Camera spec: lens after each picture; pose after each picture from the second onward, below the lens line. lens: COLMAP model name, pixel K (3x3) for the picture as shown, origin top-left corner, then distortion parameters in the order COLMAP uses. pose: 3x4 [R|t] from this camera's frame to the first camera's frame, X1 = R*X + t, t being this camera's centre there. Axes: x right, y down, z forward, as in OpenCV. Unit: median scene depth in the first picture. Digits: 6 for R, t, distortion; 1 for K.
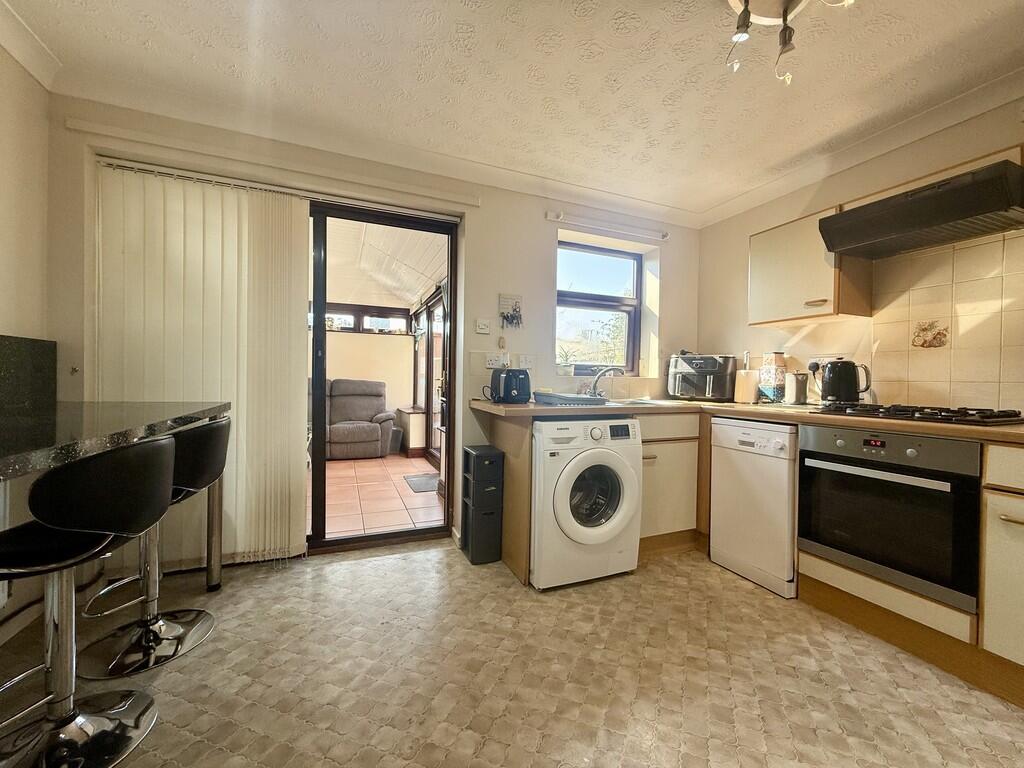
lens RADIAL K [[408.7, 0, 511.8], [0, 408.7, 384.0], [0, 0, 1]] dist [-0.002299, -0.000152]
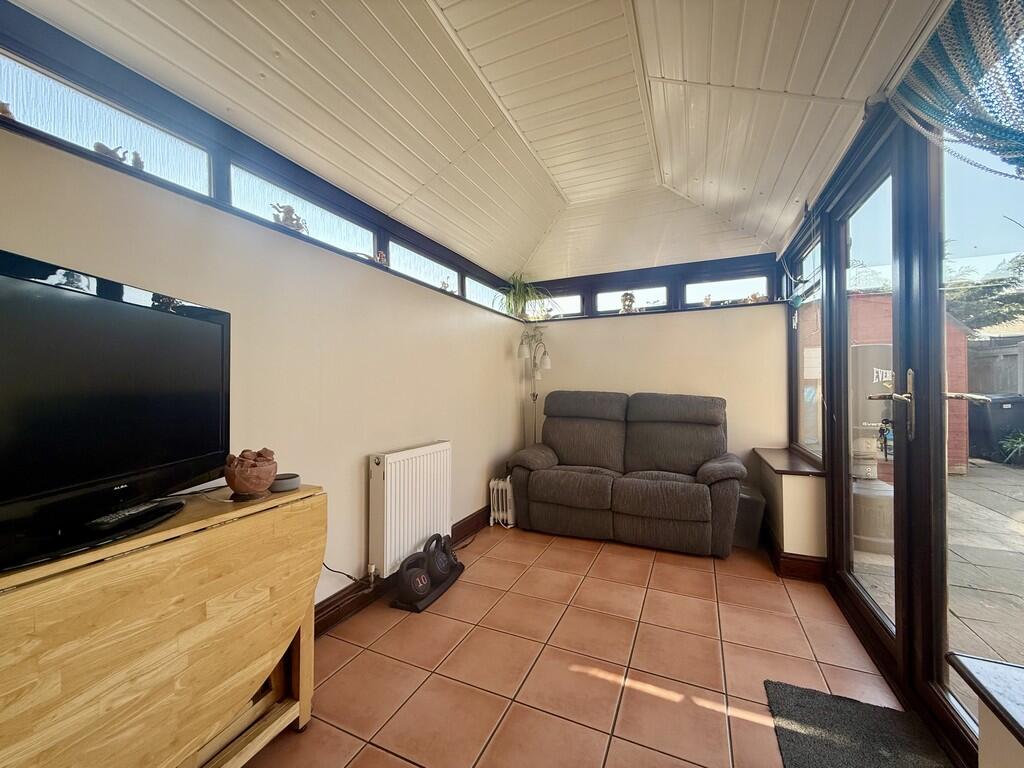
lens RADIAL K [[408.7, 0, 513.0], [0, 408.7, 381.7], [0, 0, 1]] dist [-0.002299, -0.000152]
pose [[0.680559, -0.023280, -0.732323, -0.114521], [0.008816, 0.999683, -0.023587, -0.015292], [0.732640, 0.009596, 0.680549, 0.457913]]
